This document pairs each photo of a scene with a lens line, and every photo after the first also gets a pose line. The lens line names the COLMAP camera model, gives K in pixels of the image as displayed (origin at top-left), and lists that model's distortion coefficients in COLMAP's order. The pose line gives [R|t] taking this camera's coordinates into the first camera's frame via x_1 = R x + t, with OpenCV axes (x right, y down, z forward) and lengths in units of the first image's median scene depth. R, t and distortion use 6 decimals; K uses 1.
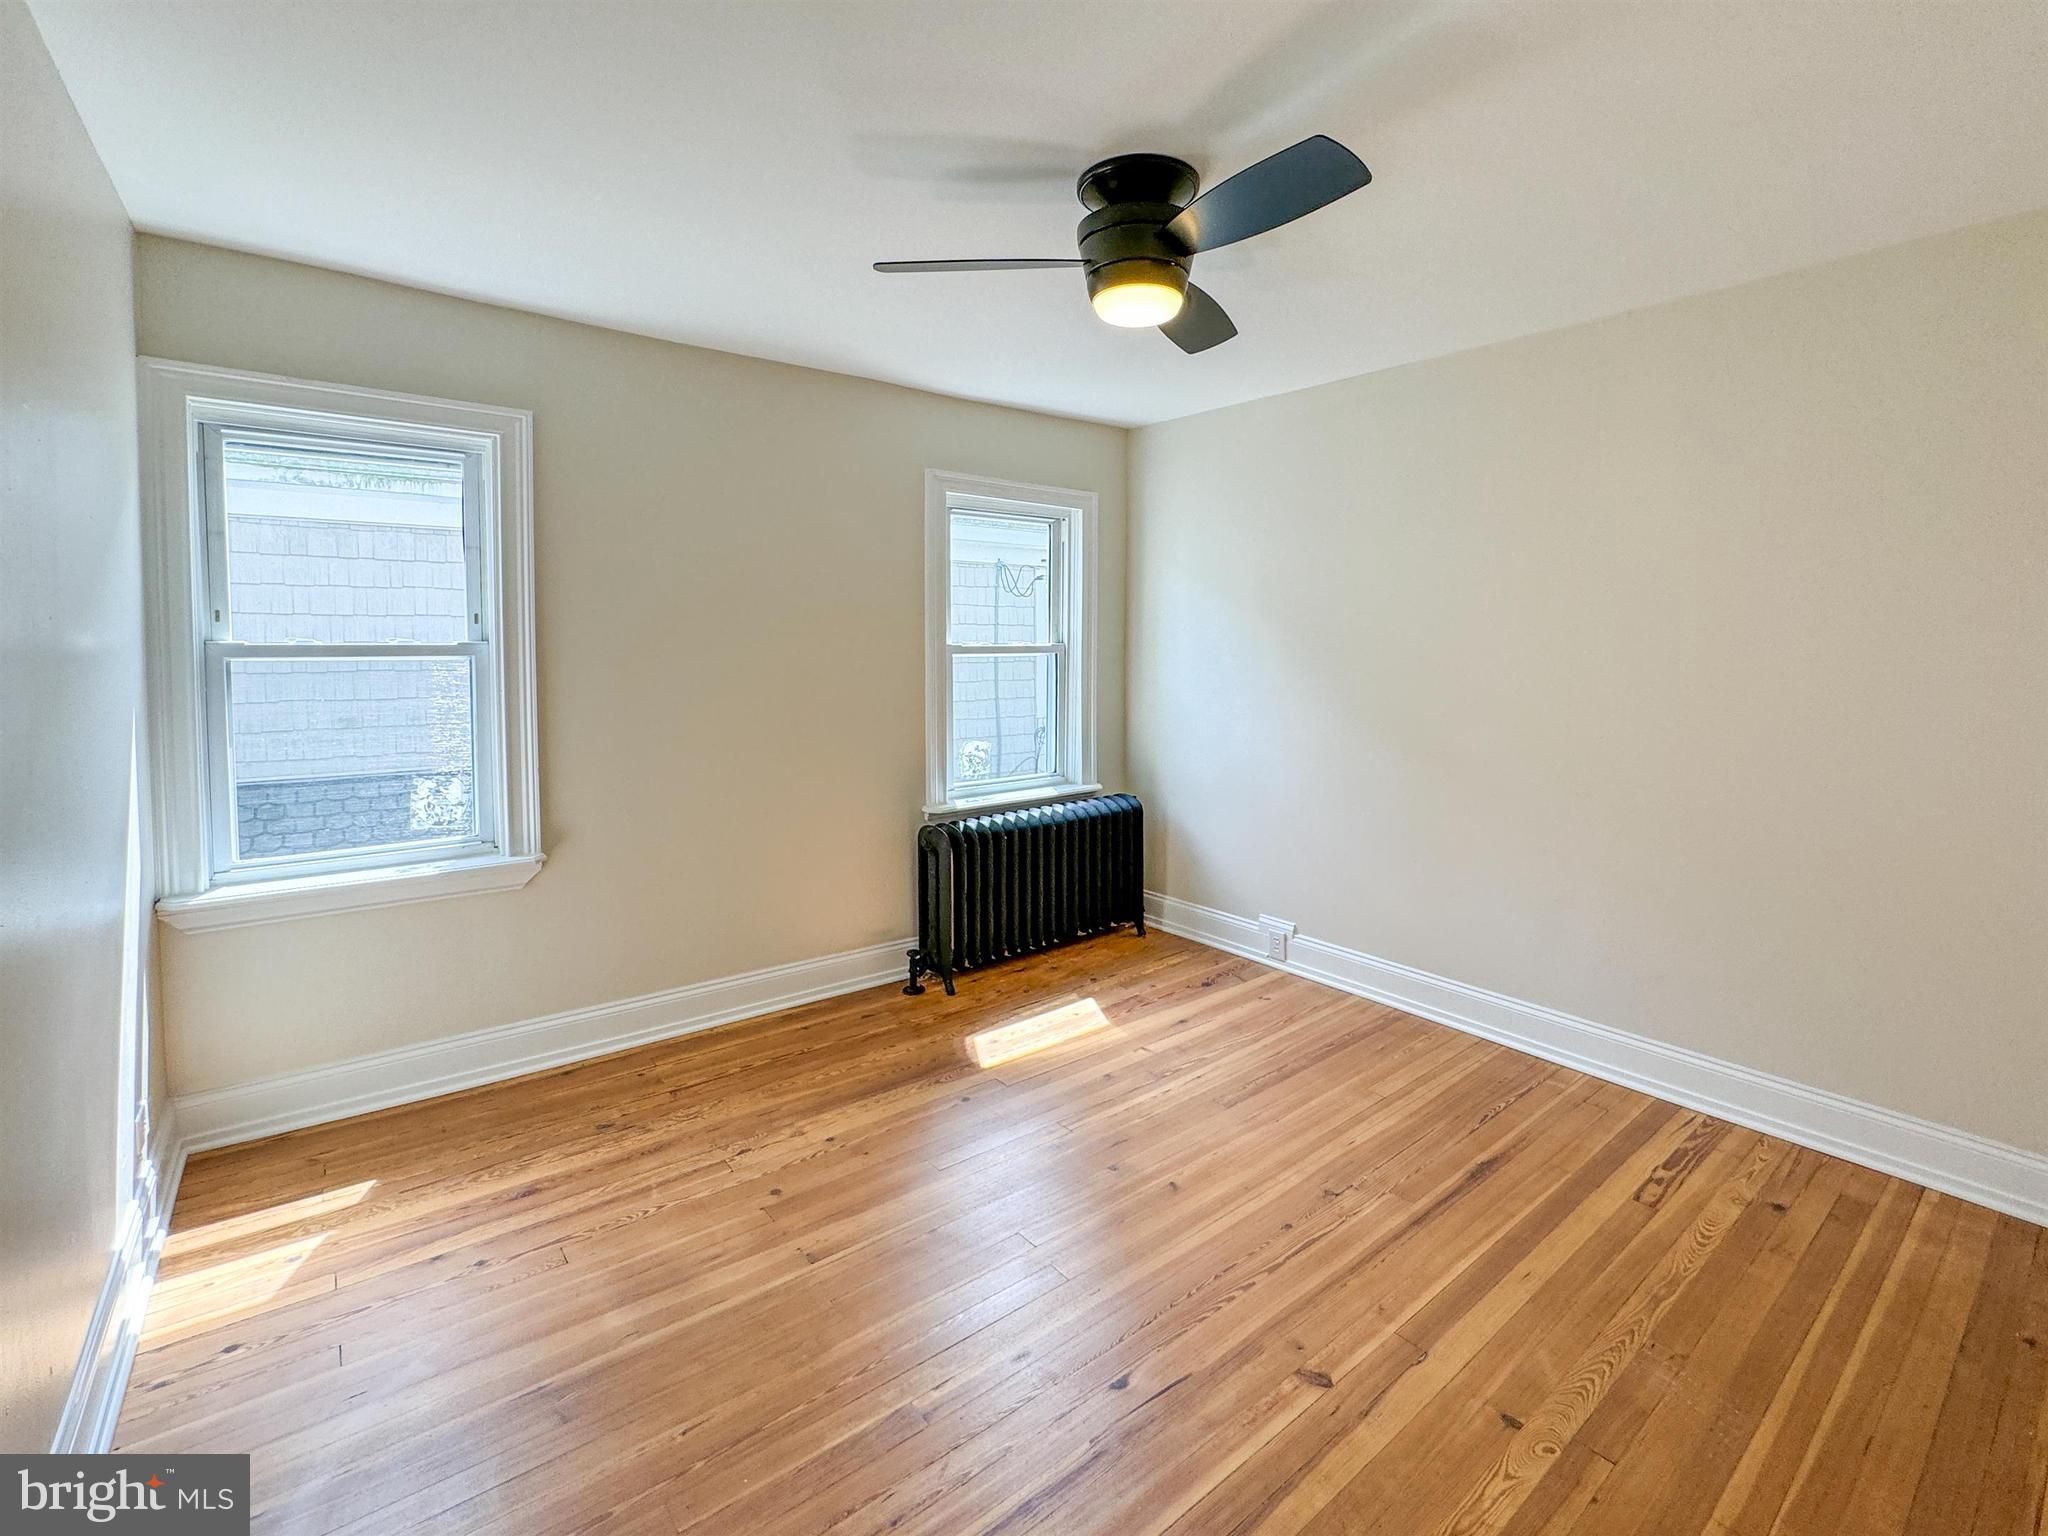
lens RADIAL K [[852.5, 0, 1024.0], [0, 852.5, 768.0], [0, 0, 1]] dist [-0.002523, -0.000380]
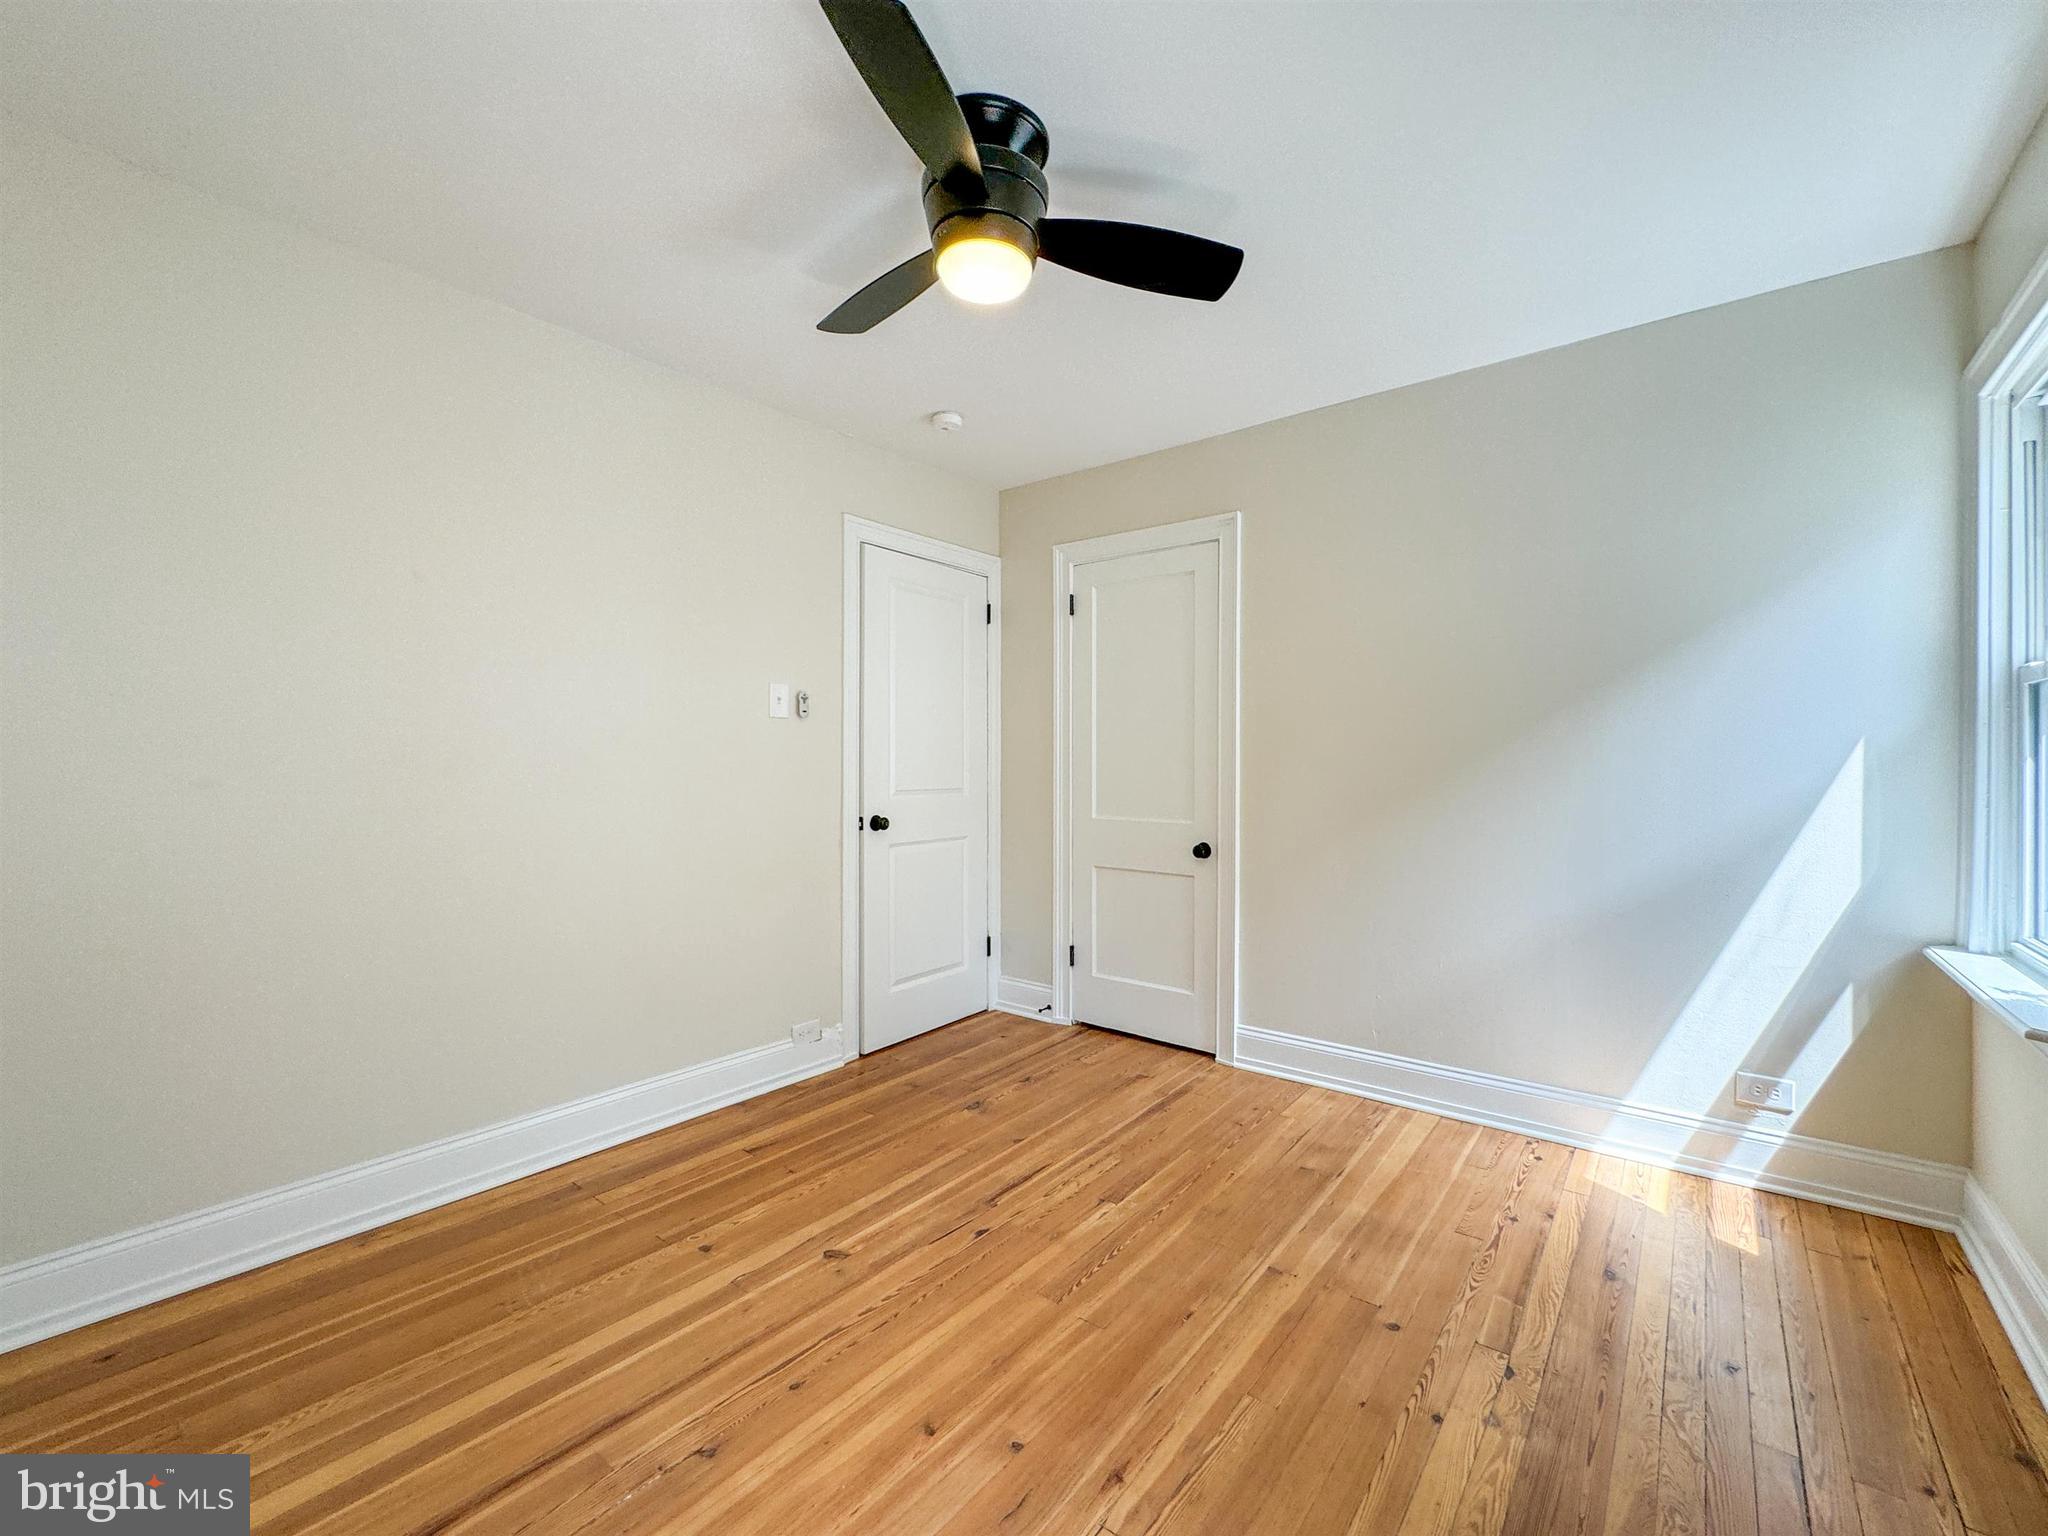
lens RADIAL K [[852.5, 0, 1024.0], [0, 852.5, 768.0], [0, 0, 1]] dist [-0.002523, -0.000380]
pose [[-0.974352, -0.004197, -0.224988, 0.301748], [-0.037981, 0.988549, 0.146042, -0.192667], [0.221799, 0.150842, -0.963354, 1.869076]]
